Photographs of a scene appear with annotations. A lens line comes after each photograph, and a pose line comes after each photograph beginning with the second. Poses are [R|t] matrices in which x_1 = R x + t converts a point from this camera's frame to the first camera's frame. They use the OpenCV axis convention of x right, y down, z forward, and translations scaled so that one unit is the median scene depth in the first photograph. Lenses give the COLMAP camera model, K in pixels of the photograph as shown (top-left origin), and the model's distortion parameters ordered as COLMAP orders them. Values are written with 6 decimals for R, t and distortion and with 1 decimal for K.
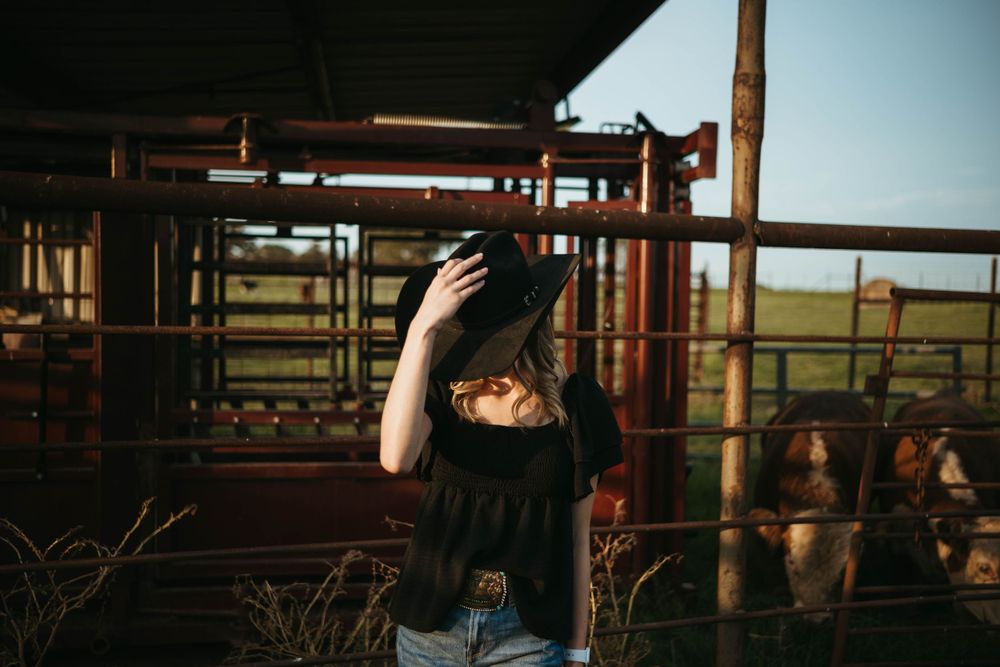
lens RADIAL K [[973.9, 0, 500.0], [0, 973.9, 333.5], [0, 0, 1]] dist [-0.008119, 0.159951]
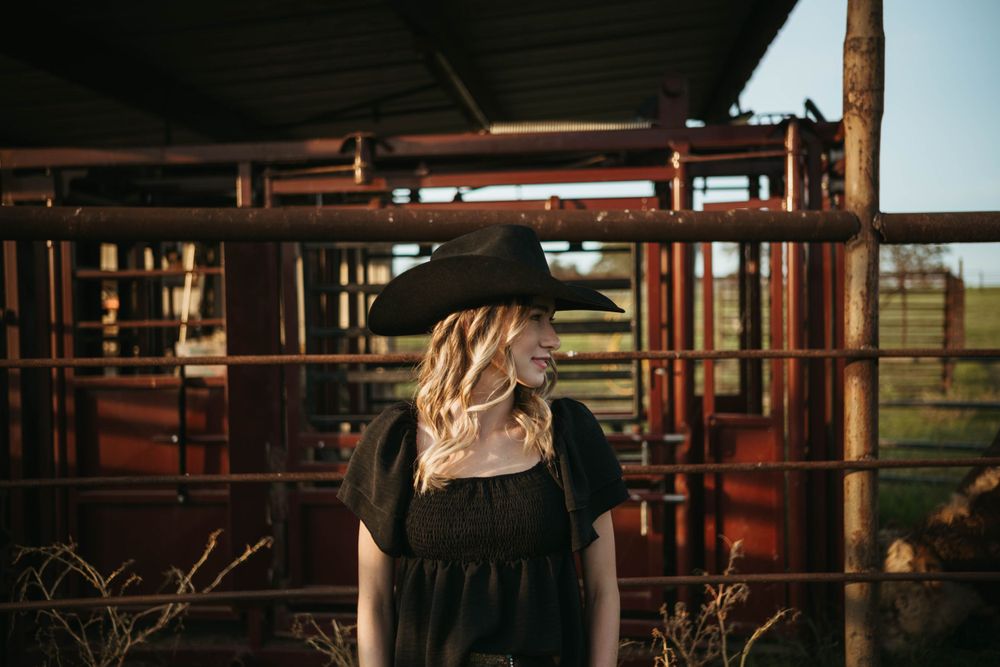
lens RADIAL K [[973.9, 0, 500.0], [0, 973.9, 333.5], [0, 0, 1]] dist [-0.008119, 0.159951]
pose [[0.970328, -0.025559, -0.240438, 0.136259], [0.022688, 0.999634, -0.014701, -0.007082], [0.240726, 0.008810, 0.970553, 0.102535]]
